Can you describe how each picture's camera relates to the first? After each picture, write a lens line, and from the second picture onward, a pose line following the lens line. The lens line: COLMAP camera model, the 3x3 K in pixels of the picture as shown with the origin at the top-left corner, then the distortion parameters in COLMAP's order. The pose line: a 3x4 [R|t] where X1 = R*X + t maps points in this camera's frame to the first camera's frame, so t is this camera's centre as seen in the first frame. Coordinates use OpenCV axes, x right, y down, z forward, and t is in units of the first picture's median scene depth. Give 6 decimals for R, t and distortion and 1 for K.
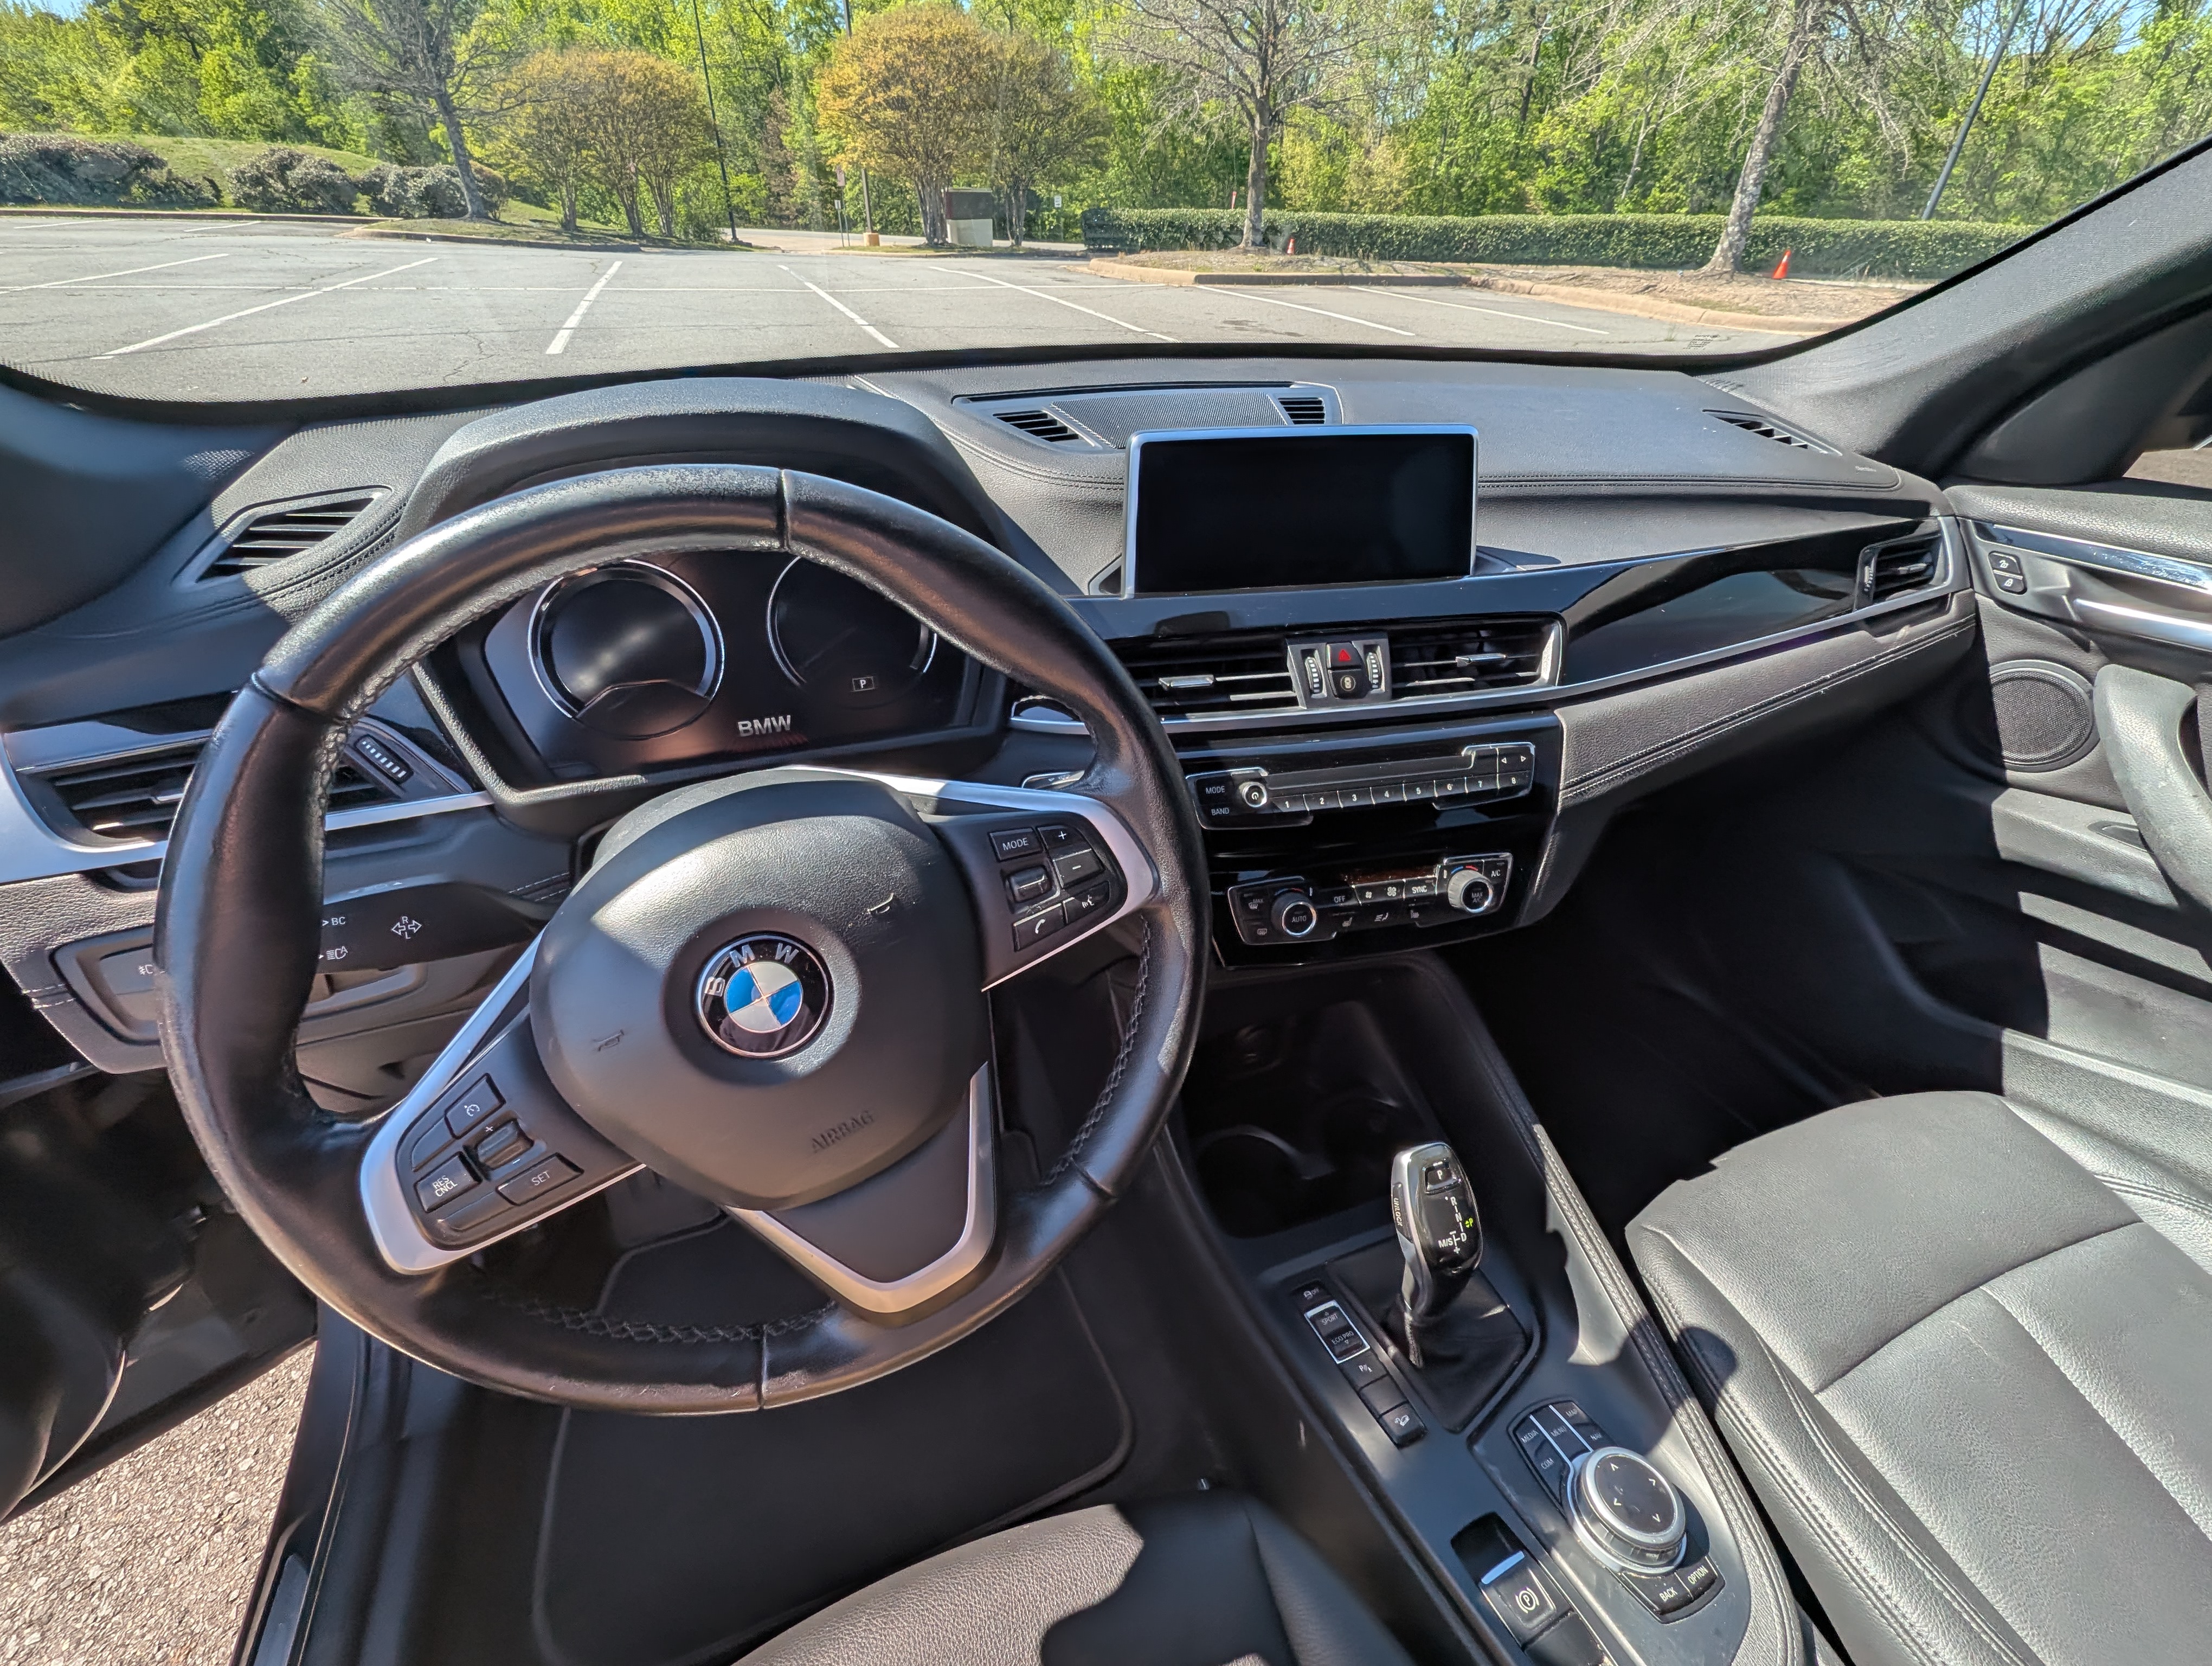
lens RADIAL K [[889.6, 0, 1106.0], [0, 889.6, 833.0], [0, 0, 1]] dist [-0.009877, -0.000180]
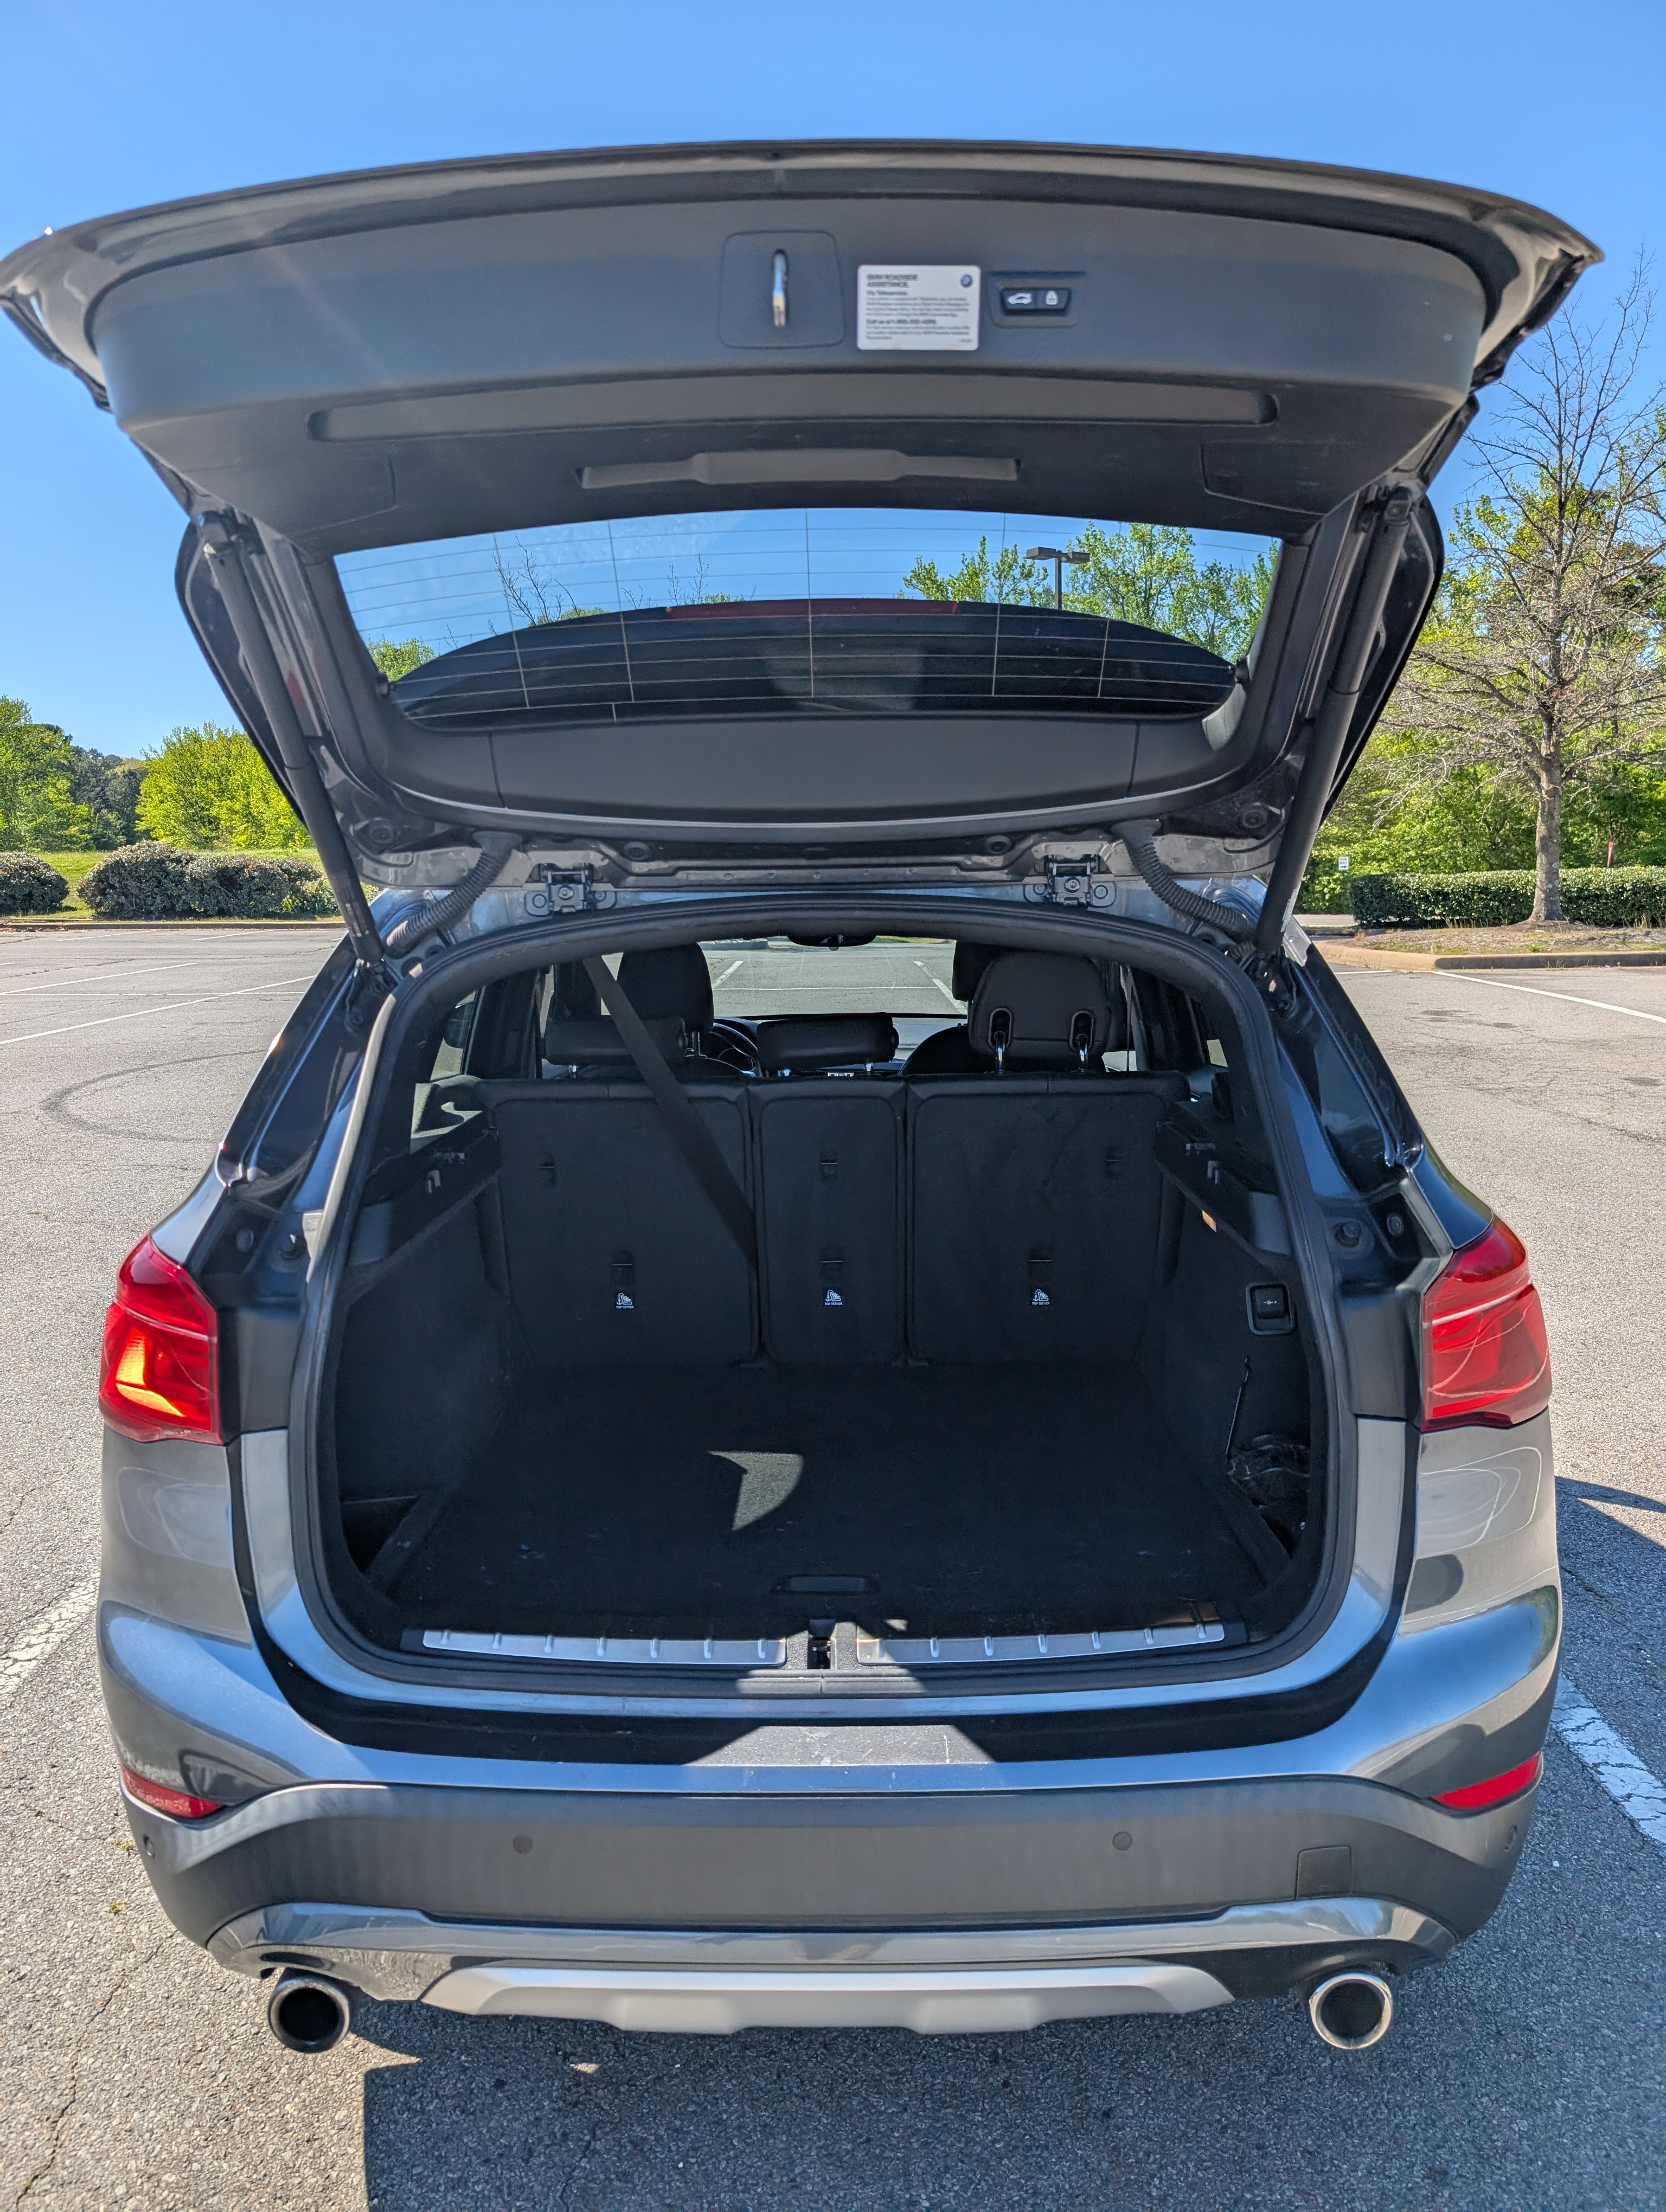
lens RADIAL K [[1604.1, 0, 833.0], [0, 1604.1, 1106.0], [0, 0, 1]] dist [0.010349, 0.005240]
pose [[0.927373, 0.007990, -0.374053, 0.124028], [-0.176520, 0.890846, -0.418609, 0.123808], [0.329879, 0.454234, 0.827557, -0.209326]]
